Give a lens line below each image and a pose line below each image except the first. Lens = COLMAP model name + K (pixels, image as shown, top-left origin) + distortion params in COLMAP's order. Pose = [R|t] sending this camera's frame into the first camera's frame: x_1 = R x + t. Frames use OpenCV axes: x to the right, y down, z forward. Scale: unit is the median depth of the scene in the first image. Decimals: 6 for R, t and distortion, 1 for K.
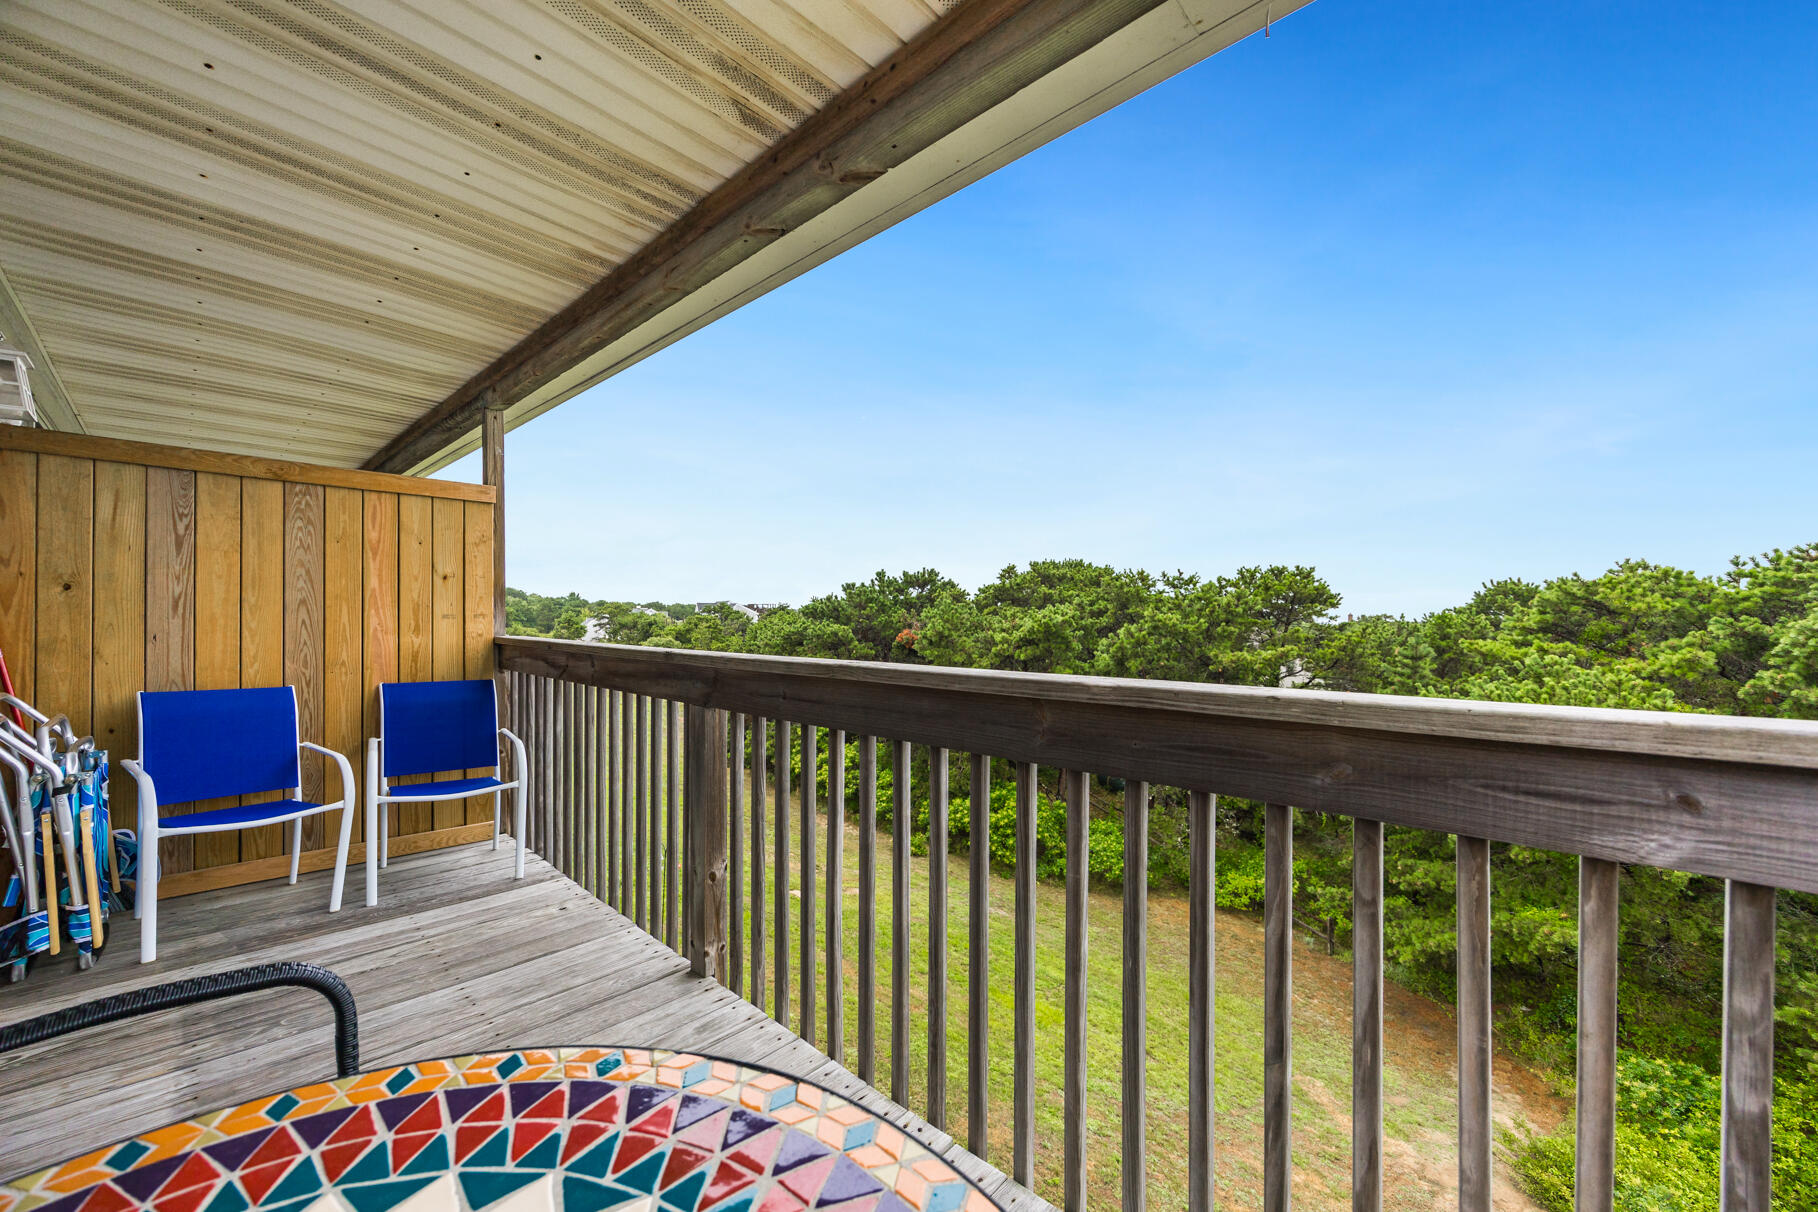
lens RADIAL K [[690.3, 0, 912.9], [0, 690.3, 616.5], [0, 0, 1]] dist [0.000779, -0.000242]
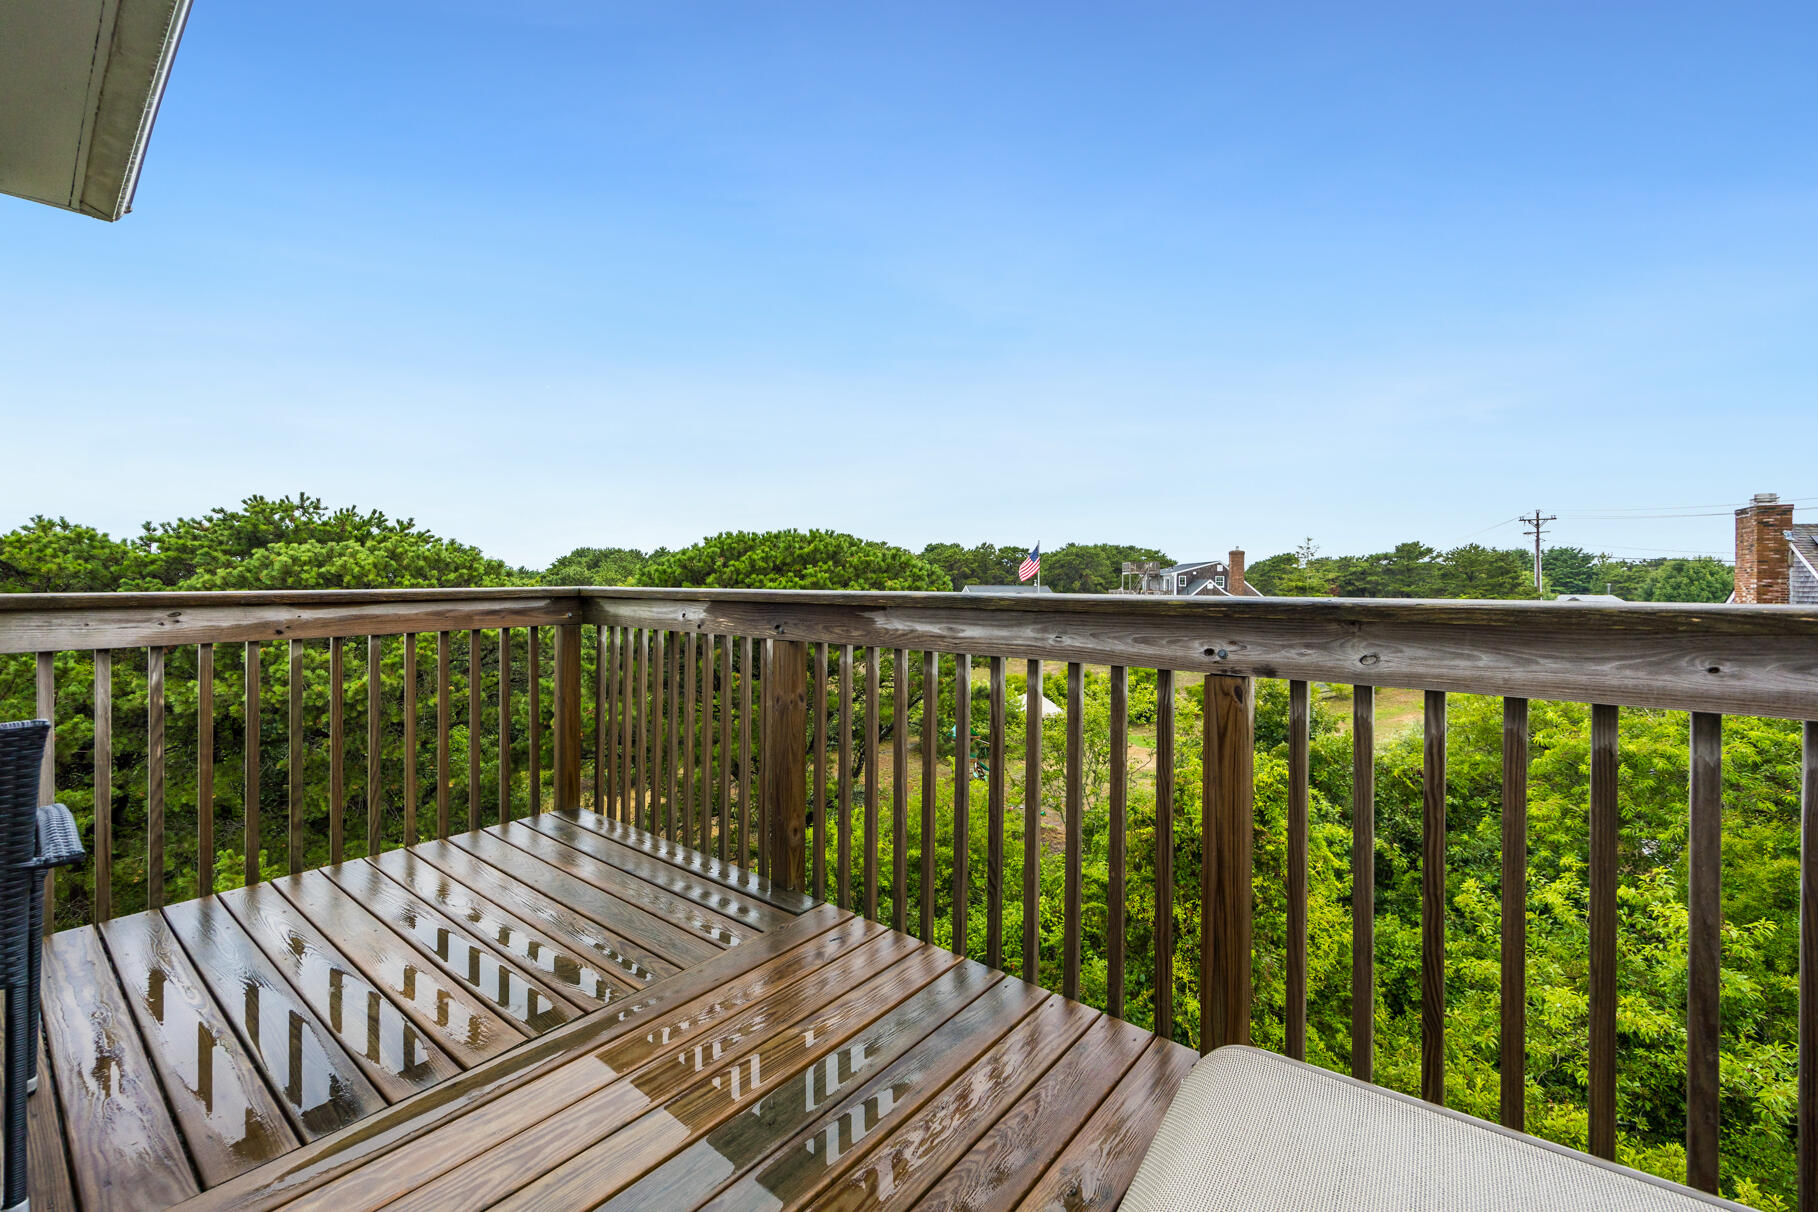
lens RADIAL K [[764.5, 0, 896.0], [0, 764.5, 596.7], [0, 0, 1]] dist [0.003482, -0.000038]
pose [[-0.064115, -0.022199, 0.997696, -0.079182], [-0.001005, 0.999753, 0.022180, 0.001122], [-0.997942, 0.000419, -0.064122, -0.088955]]
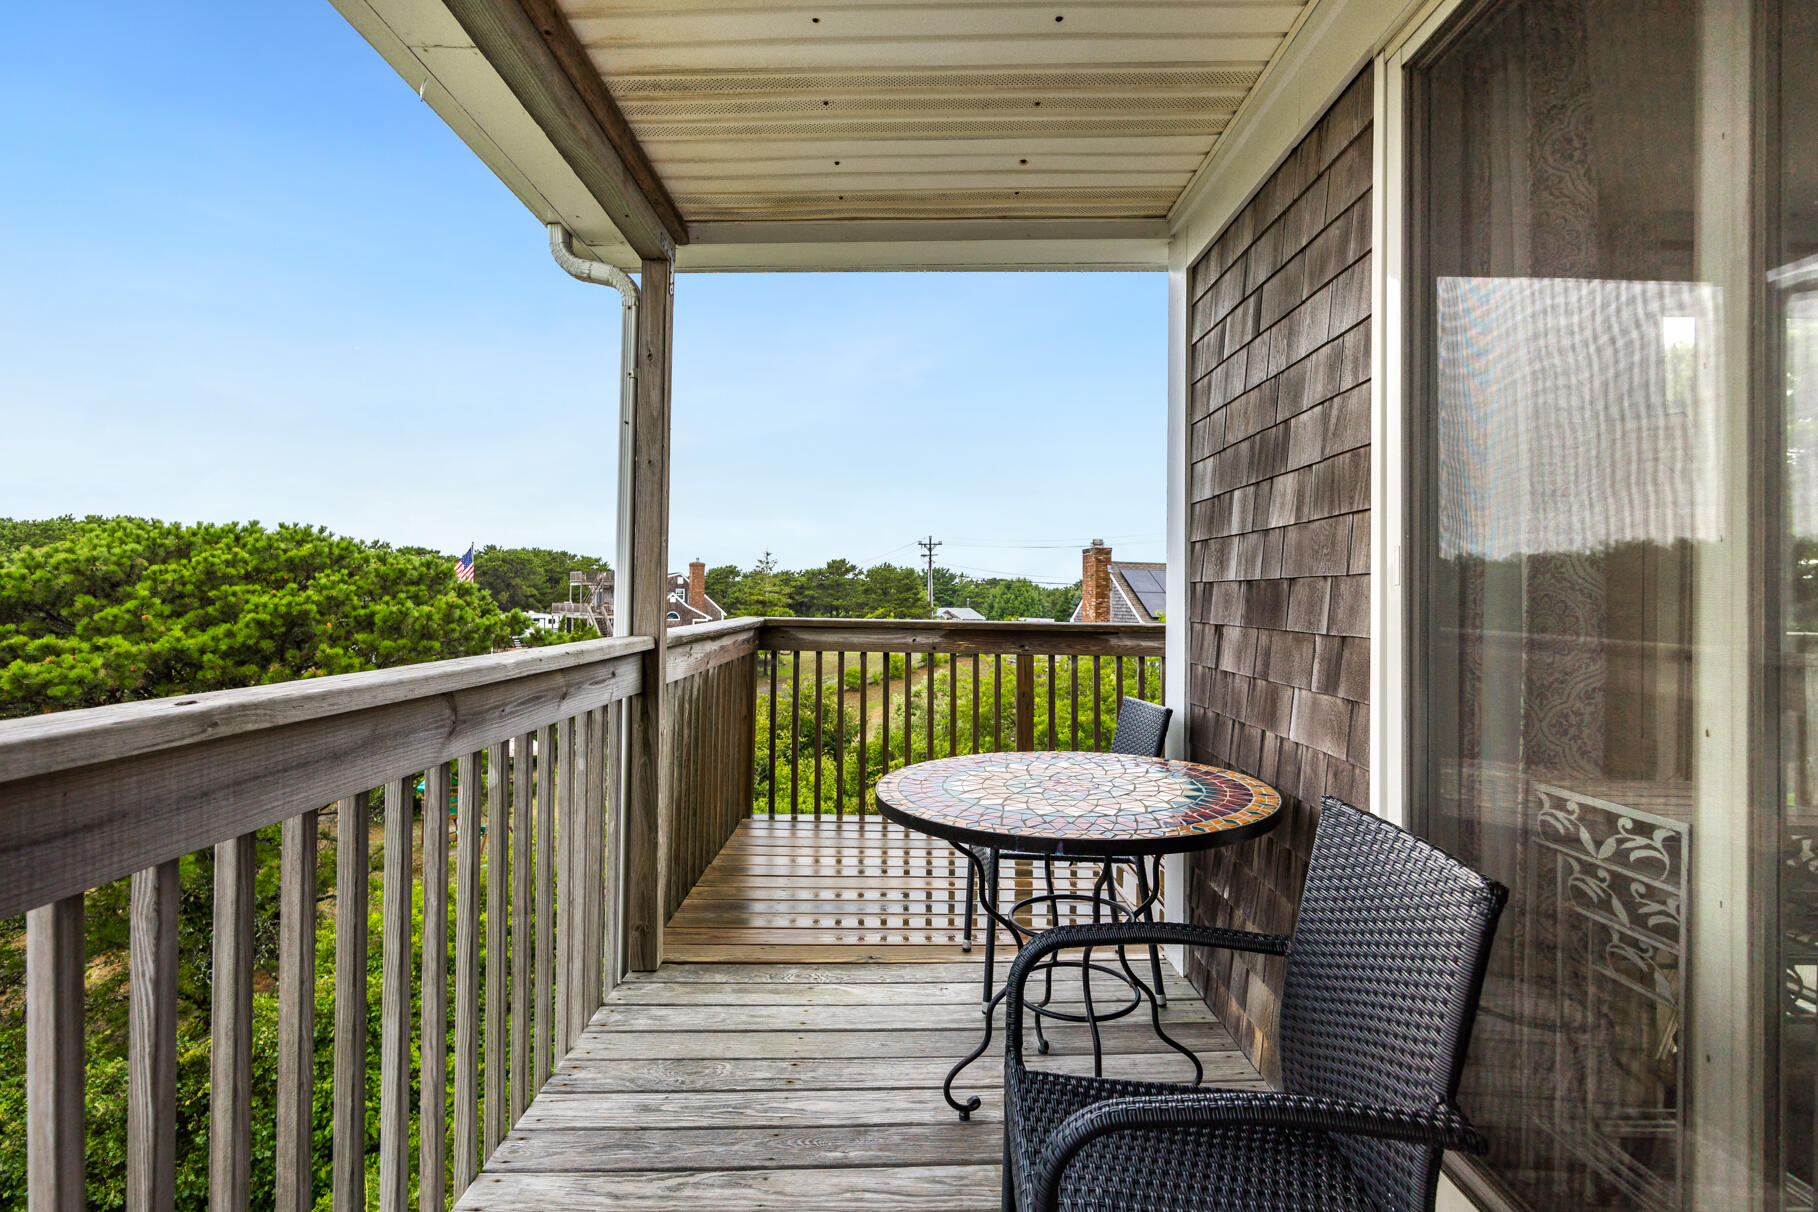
lens RADIAL K [[868.4, 0, 919.5], [0, 868.4, 590.3], [0, 0, 1]] dist [-0.001458, 0.001106]
pose [[-0.690135, -0.004438, 0.723667, -0.098154], [-0.012513, 0.999905, -0.005801, -0.003707], [-0.723573, -0.013059, -0.690125, 0.107673]]
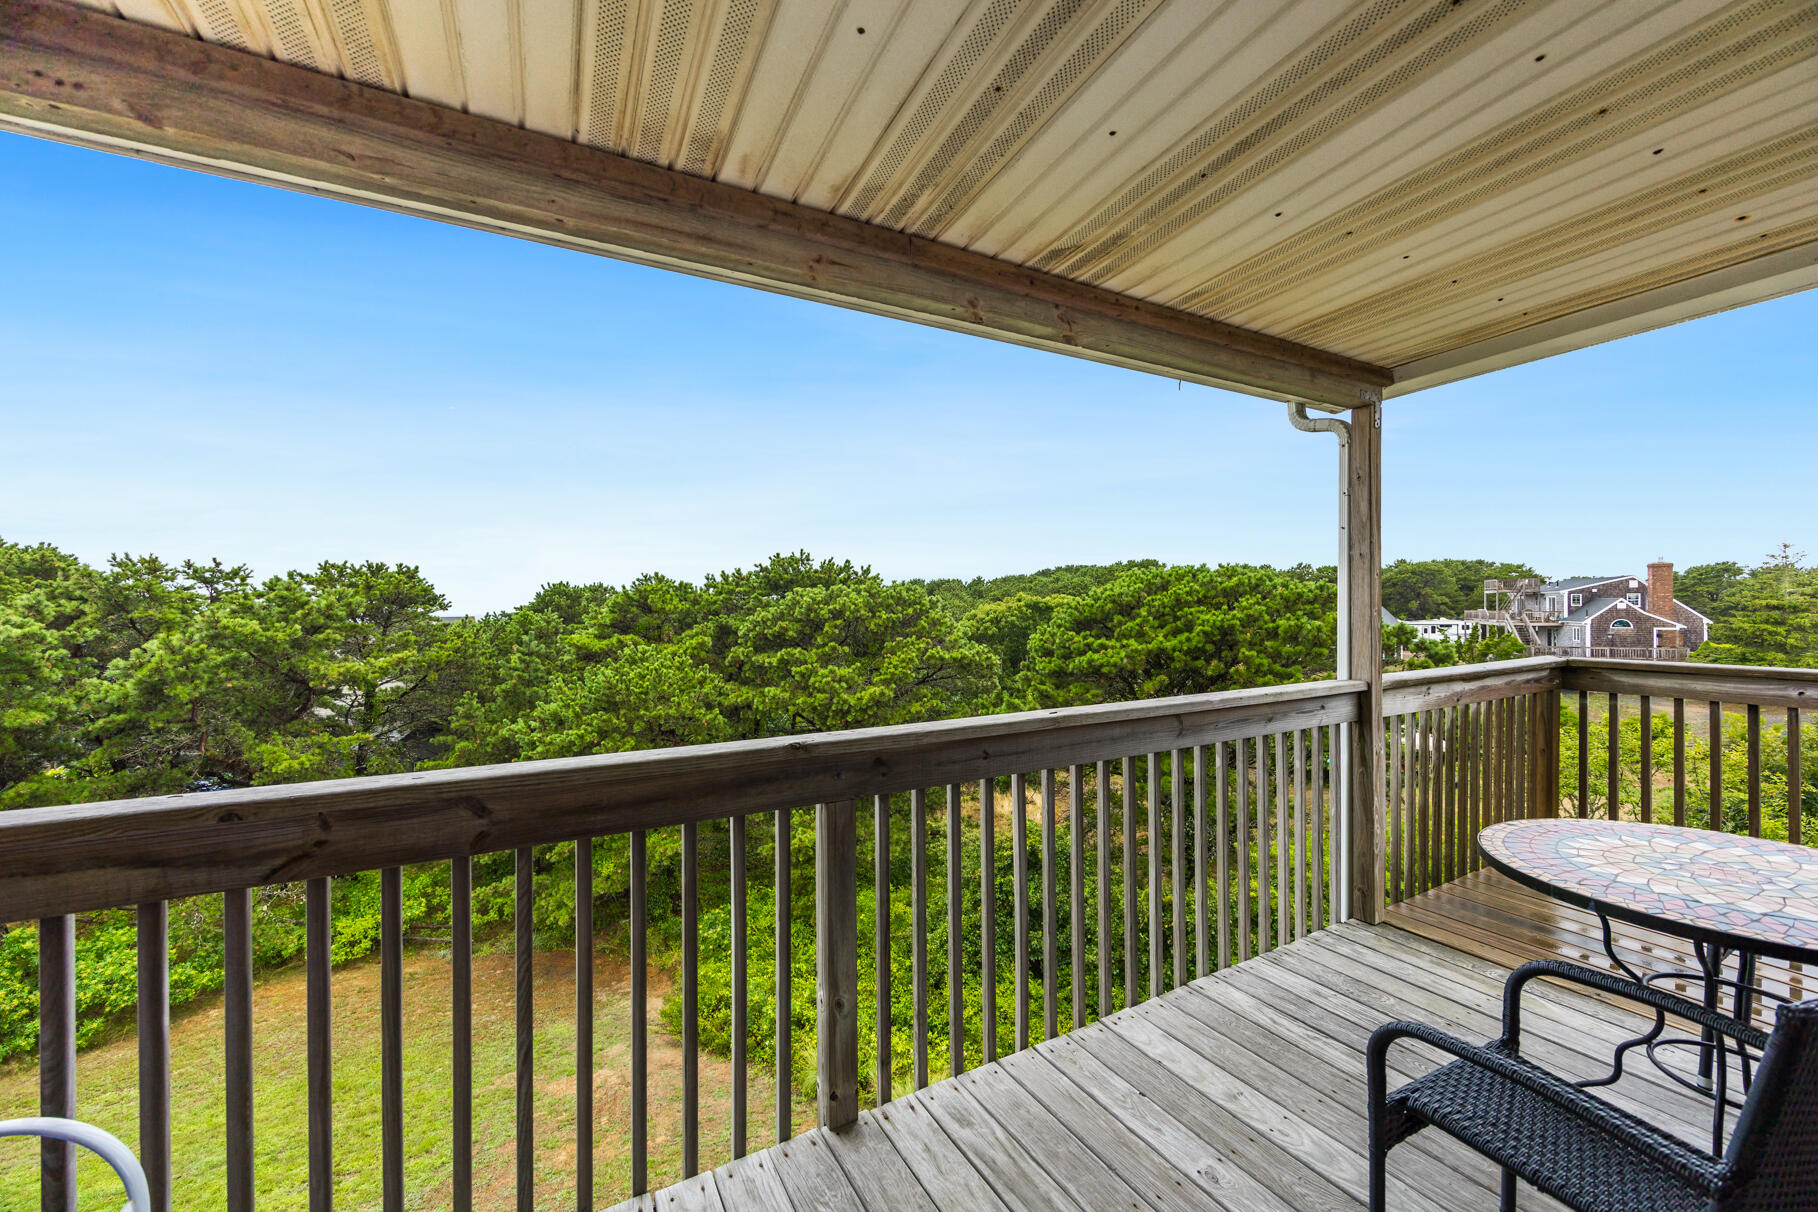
lens RADIAL K [[690.3, 0, 894.4], [0, 690.3, 610.9], [0, 0, 1]] dist [0.000779, -0.000242]
pose [[0.326429, -0.013053, 0.945132, -0.145058], [0.012082, 0.999881, 0.009636, -0.014665], [-0.945144, 0.008274, 0.326548, 0.091121]]
